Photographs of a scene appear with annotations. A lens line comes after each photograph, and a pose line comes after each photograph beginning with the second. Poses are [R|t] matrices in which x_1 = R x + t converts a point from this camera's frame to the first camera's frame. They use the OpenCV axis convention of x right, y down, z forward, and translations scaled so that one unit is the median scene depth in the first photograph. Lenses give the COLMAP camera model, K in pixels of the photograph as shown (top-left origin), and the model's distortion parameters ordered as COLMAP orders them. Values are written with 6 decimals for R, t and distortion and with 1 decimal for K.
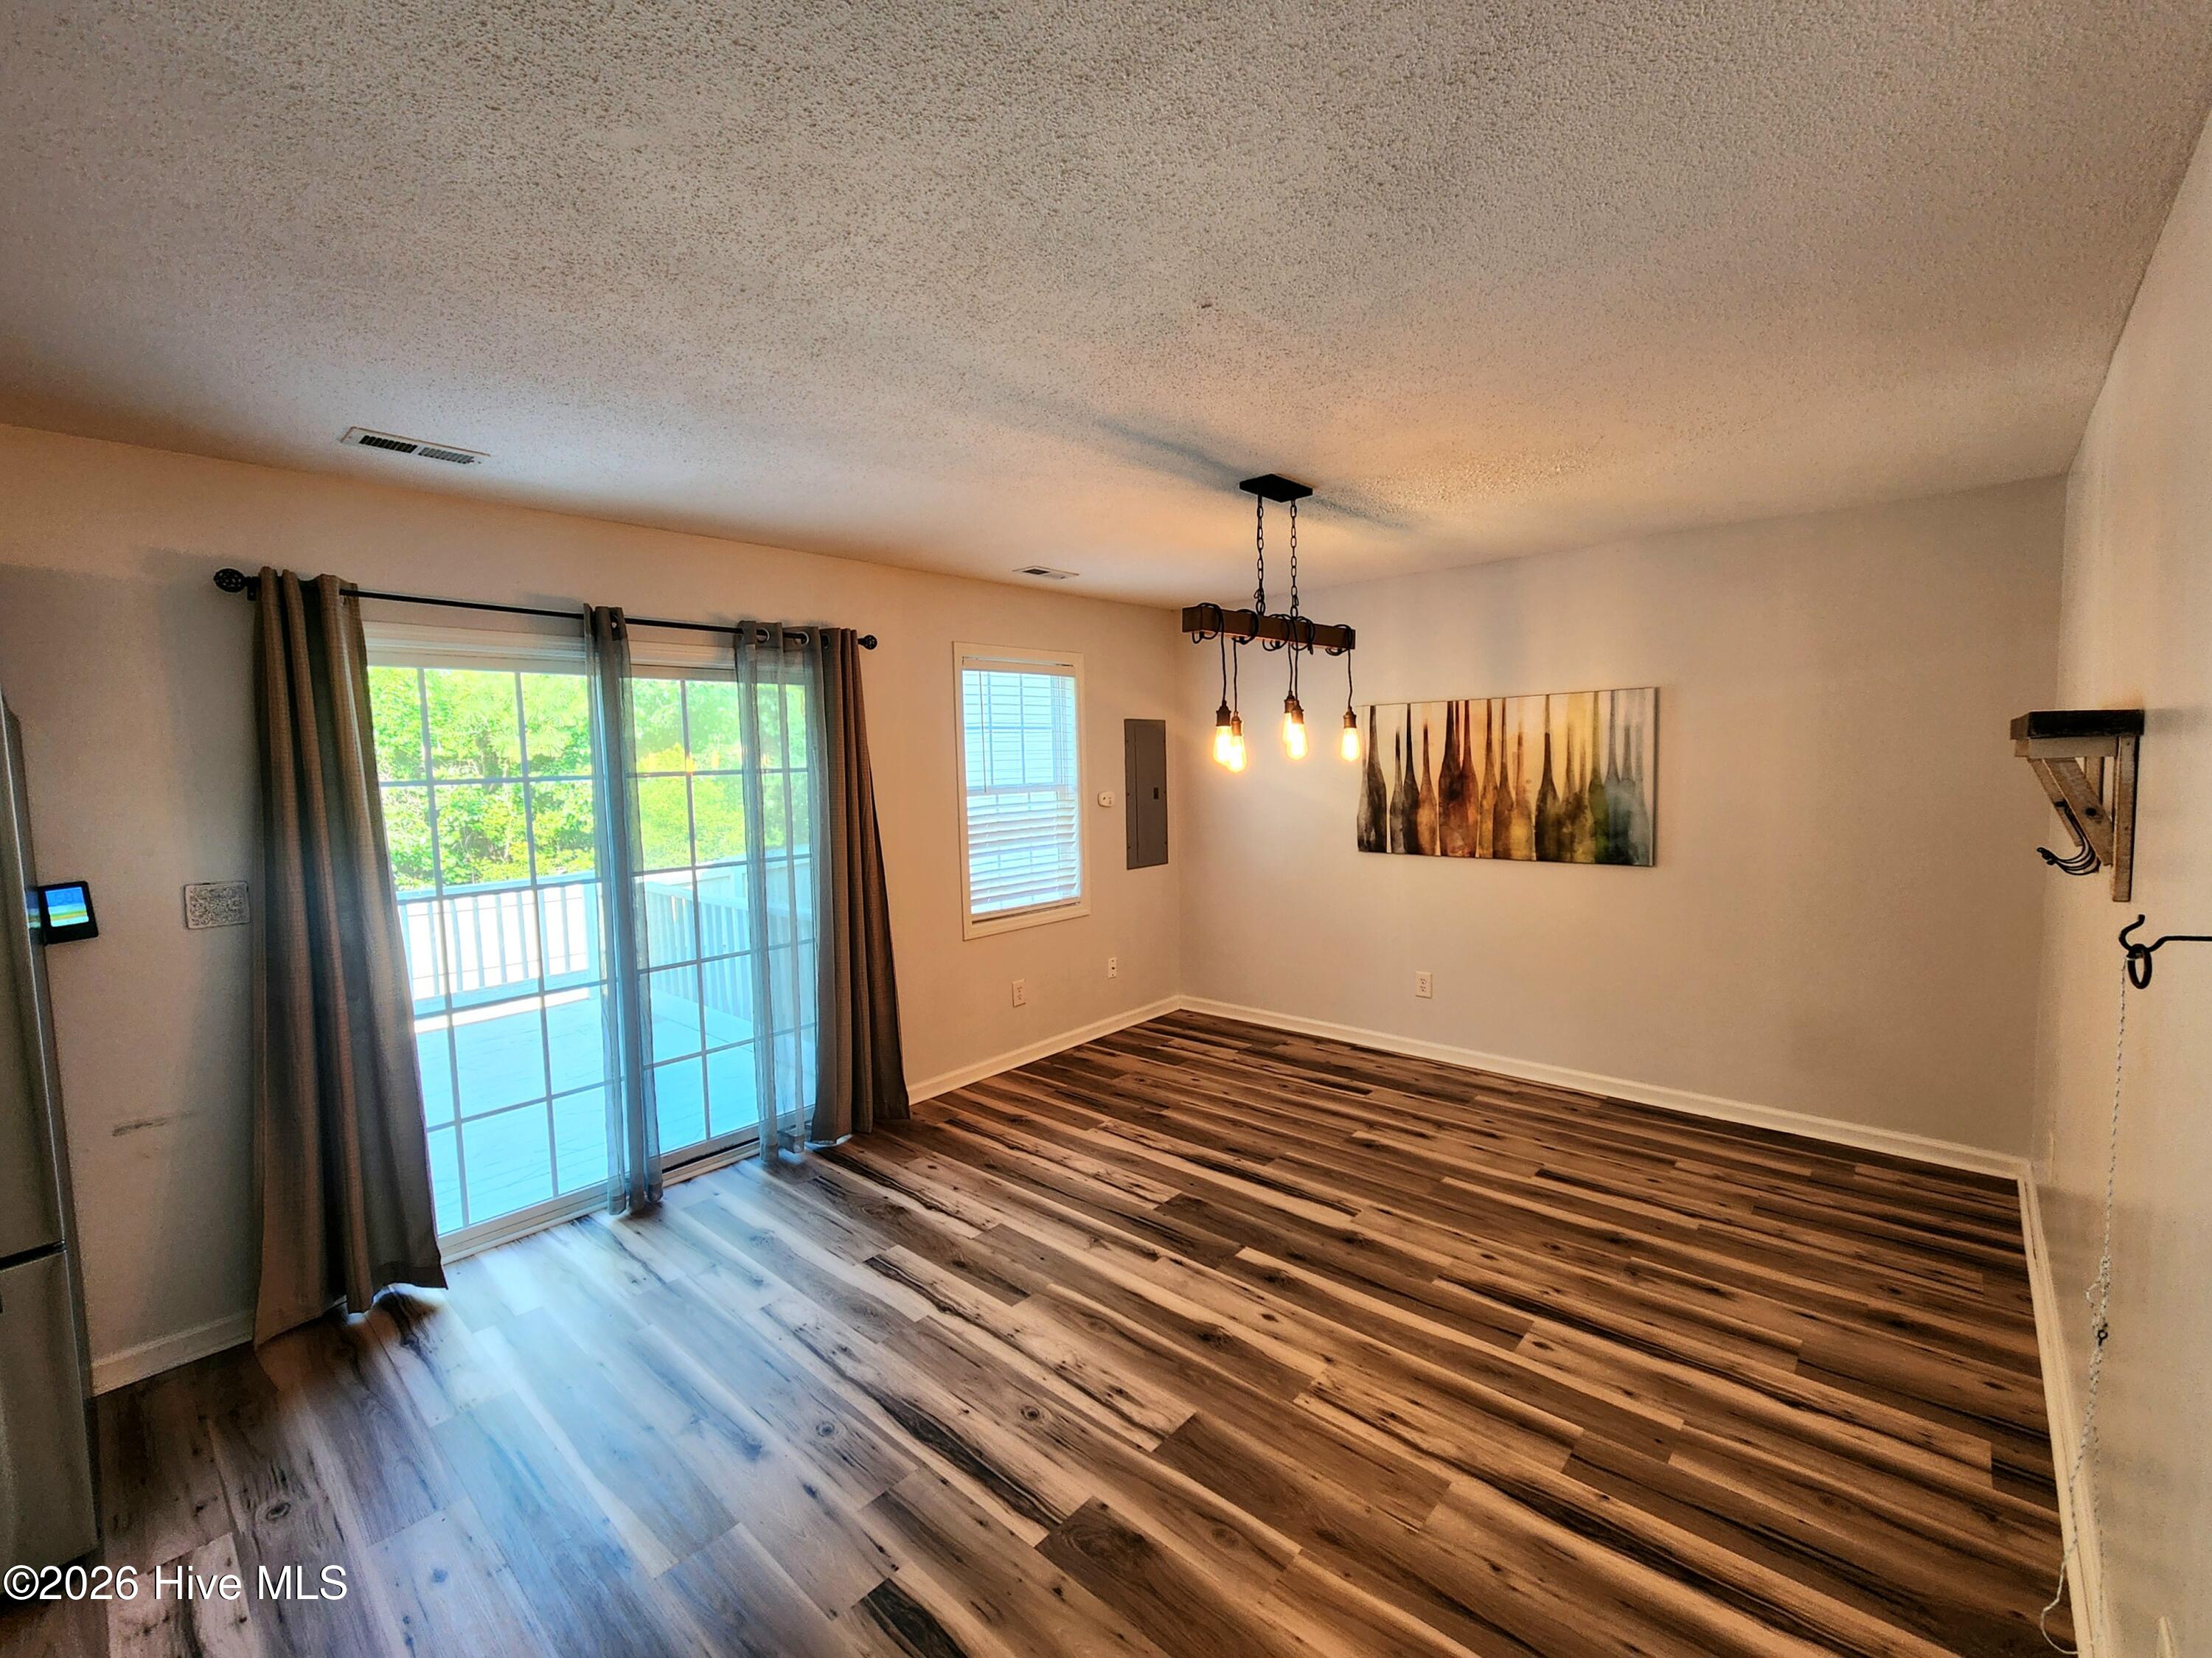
lens RADIAL K [[936.7, 0, 1099.4], [0, 936.7, 826.9], [0, 0, 1]] dist [0.009381, -0.006568]
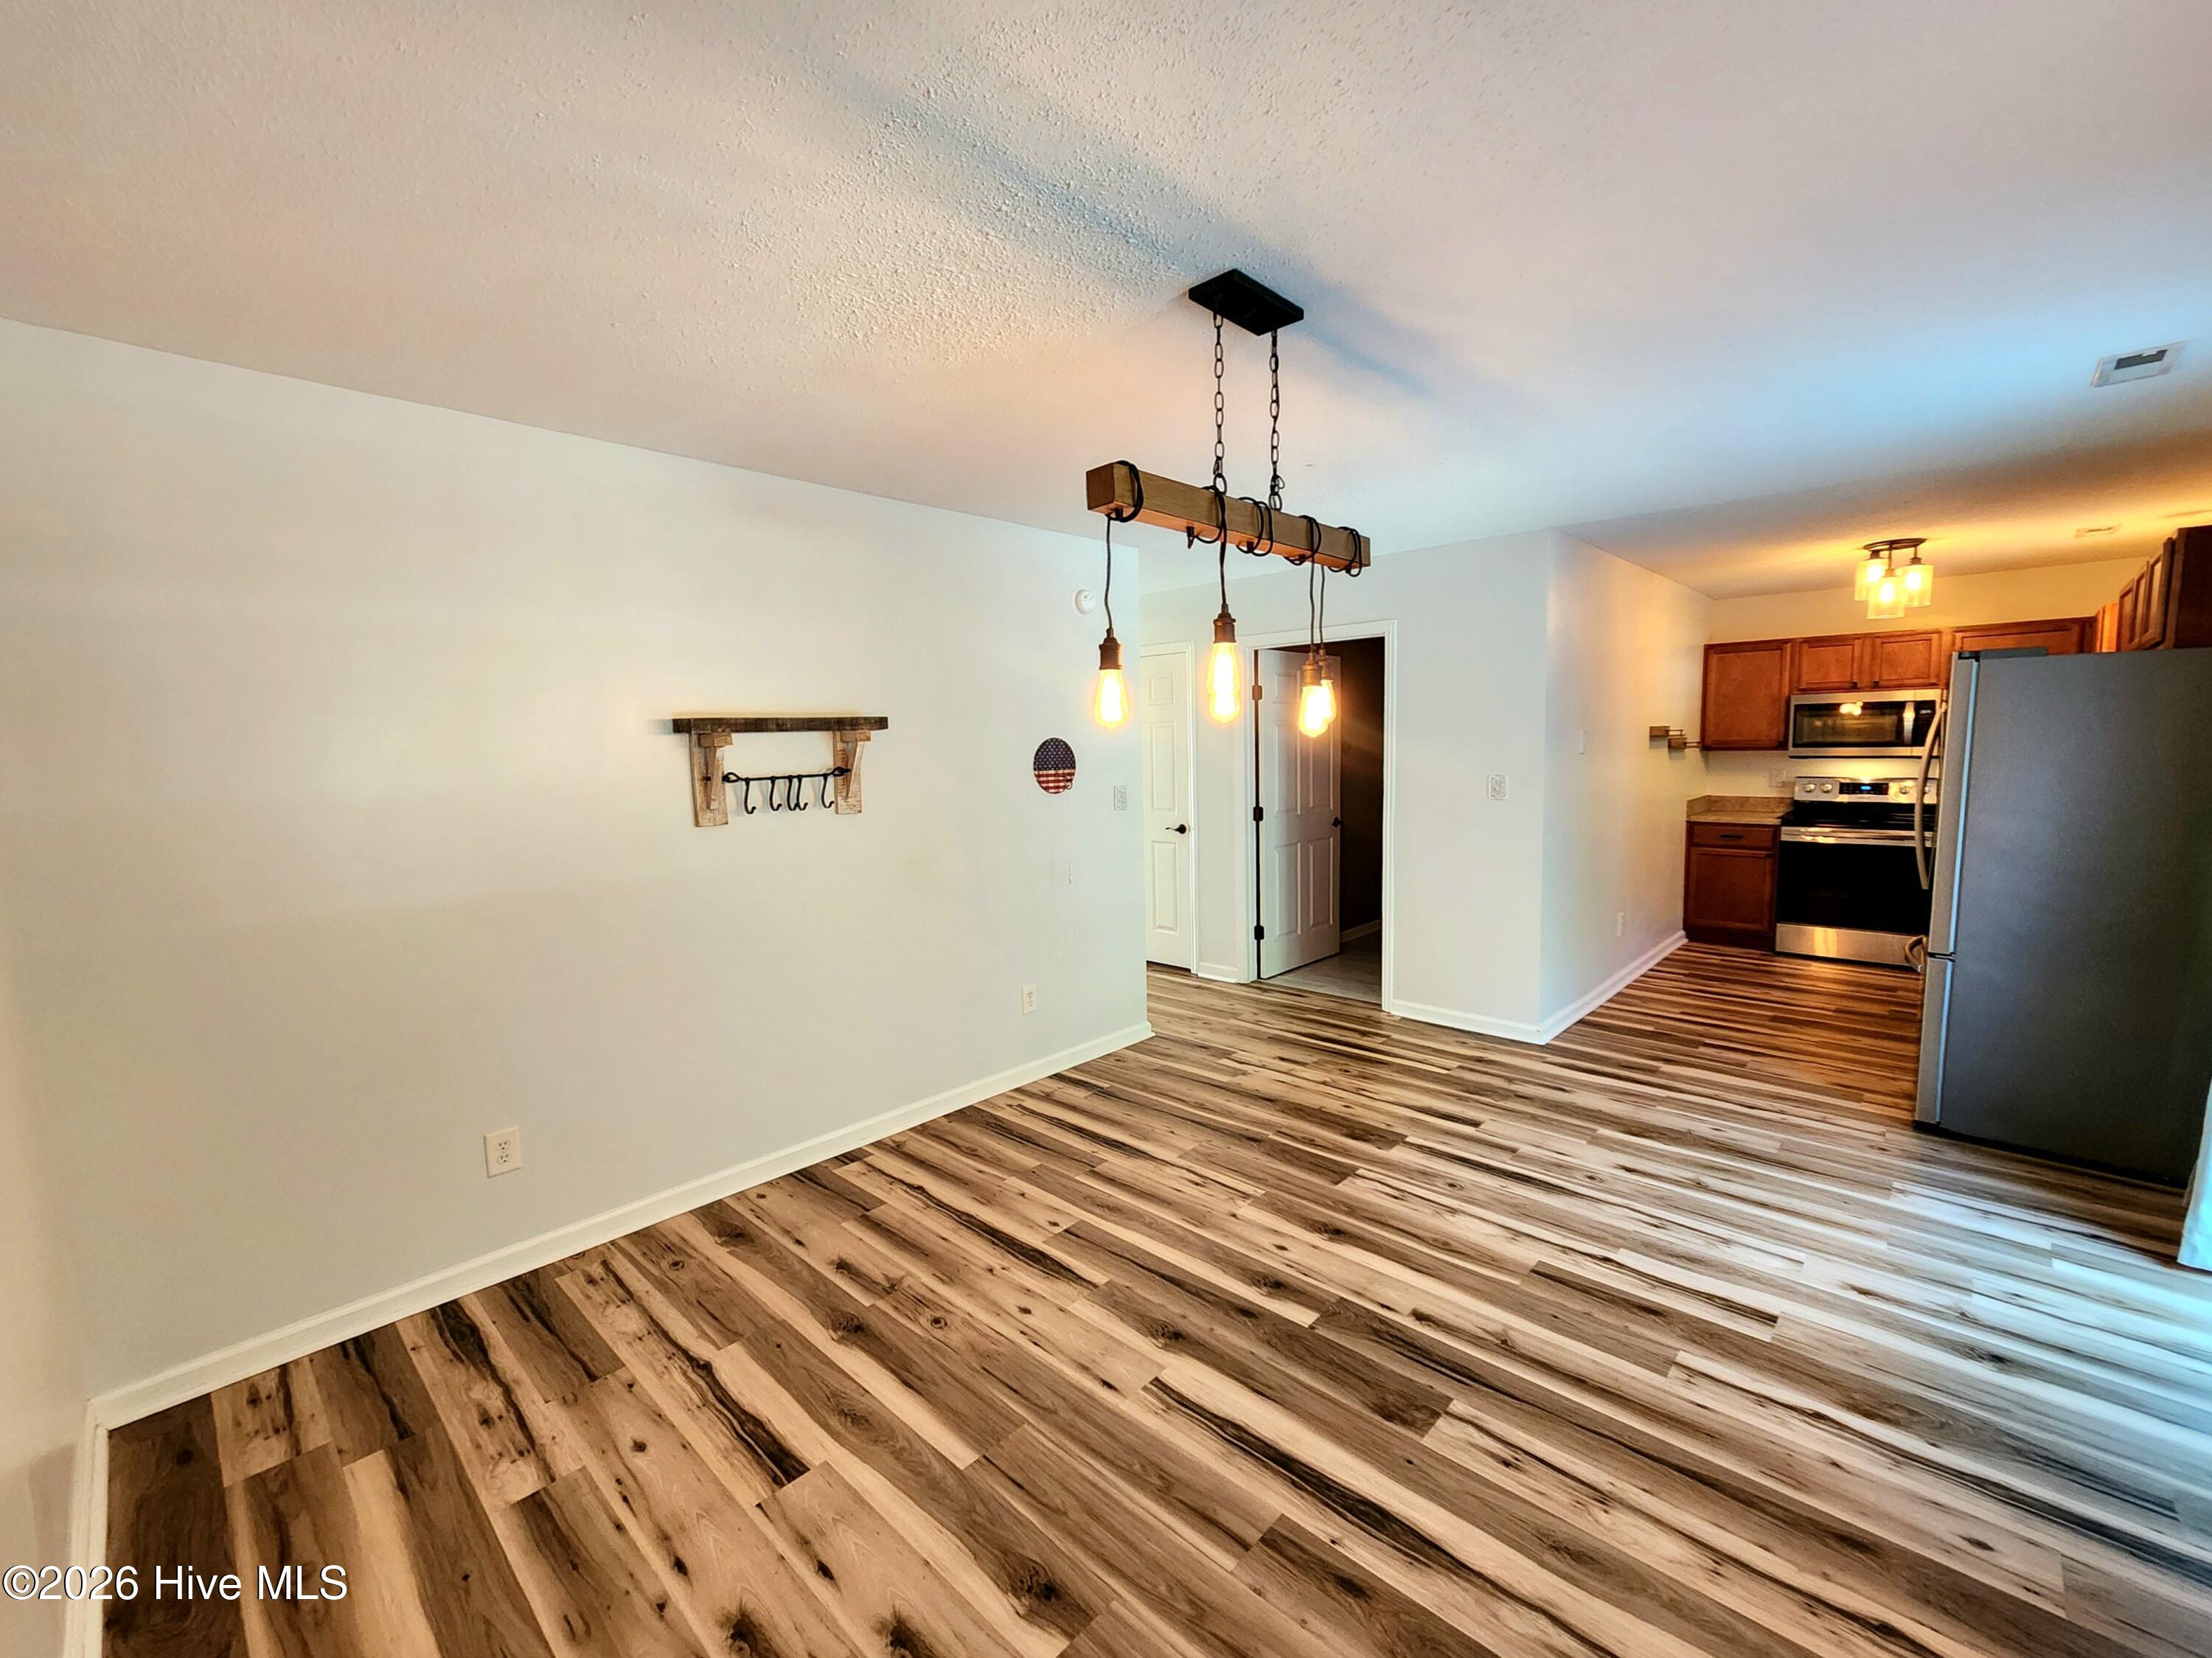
lens RADIAL K [[922.0, 0, 1110.1], [0, 922.0, 831.9], [0, 0, 1]] dist [0.000584, -0.000255]
pose [[-0.998812, 0.041618, 0.025335, 0.259741], [0.045439, 0.983326, 0.176081, -0.106705], [-0.017585, 0.177023, -0.984050, 1.540465]]
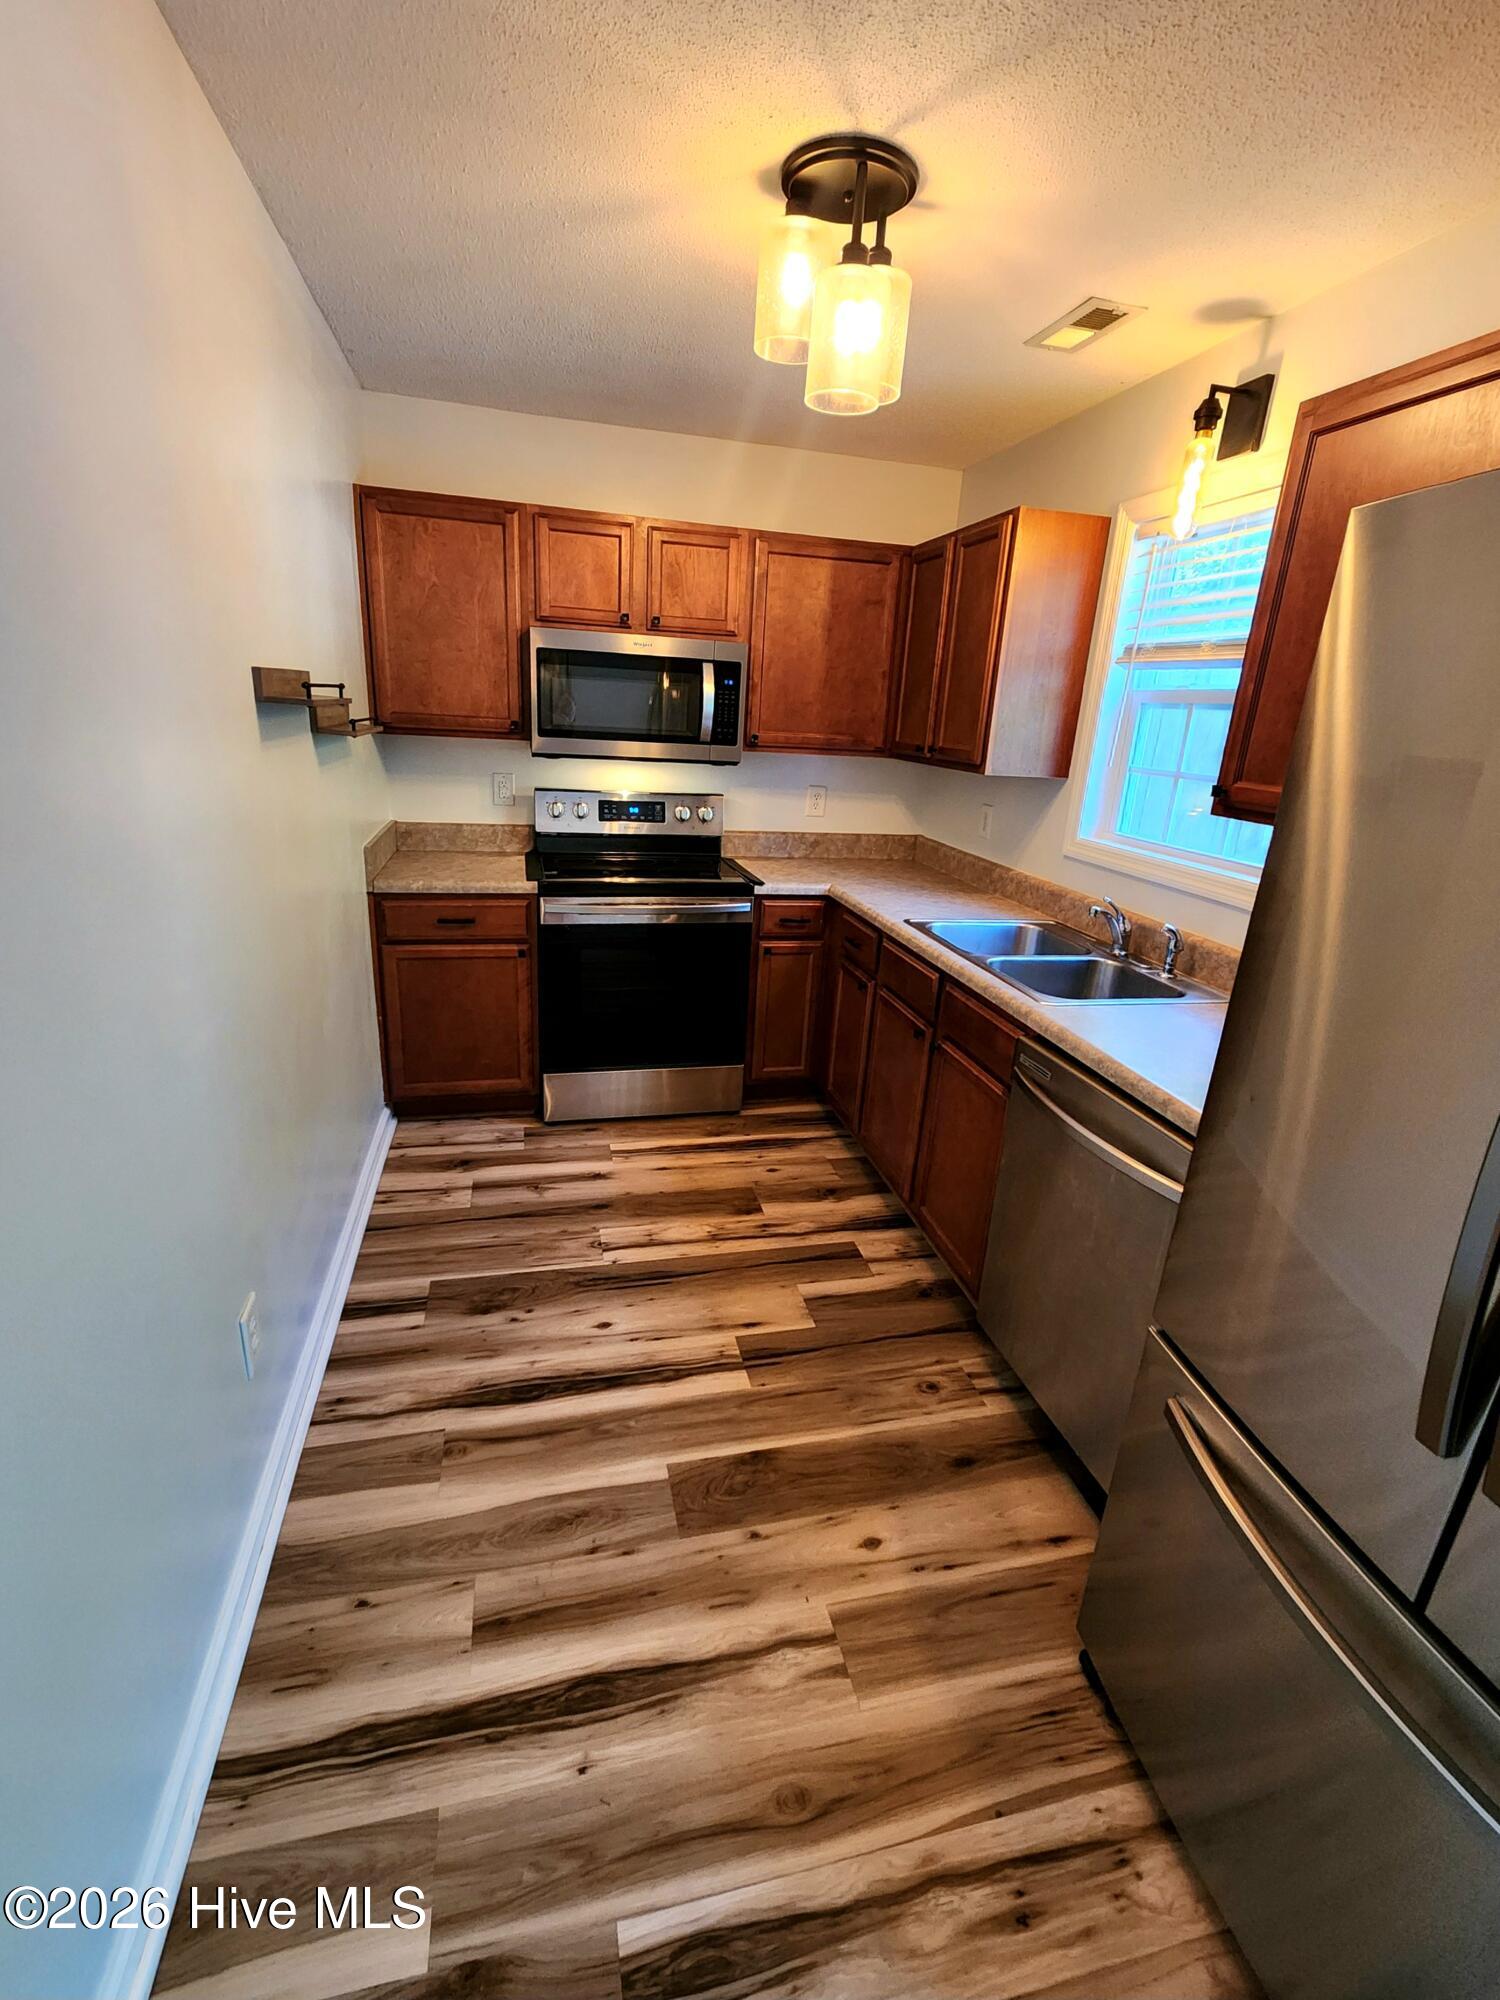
lens RADIAL K [[885.1, 0, 750.0], [0, 885.1, 990.9], [0, 0, 1]] dist [0.002259, 0.000092]
pose [[-0.560412, 0.247651, -0.790321, -0.410382], [-0.107624, 0.924381, 0.365975, 0.000891], [0.821191, 0.290154, -0.491381, 0.356415]]
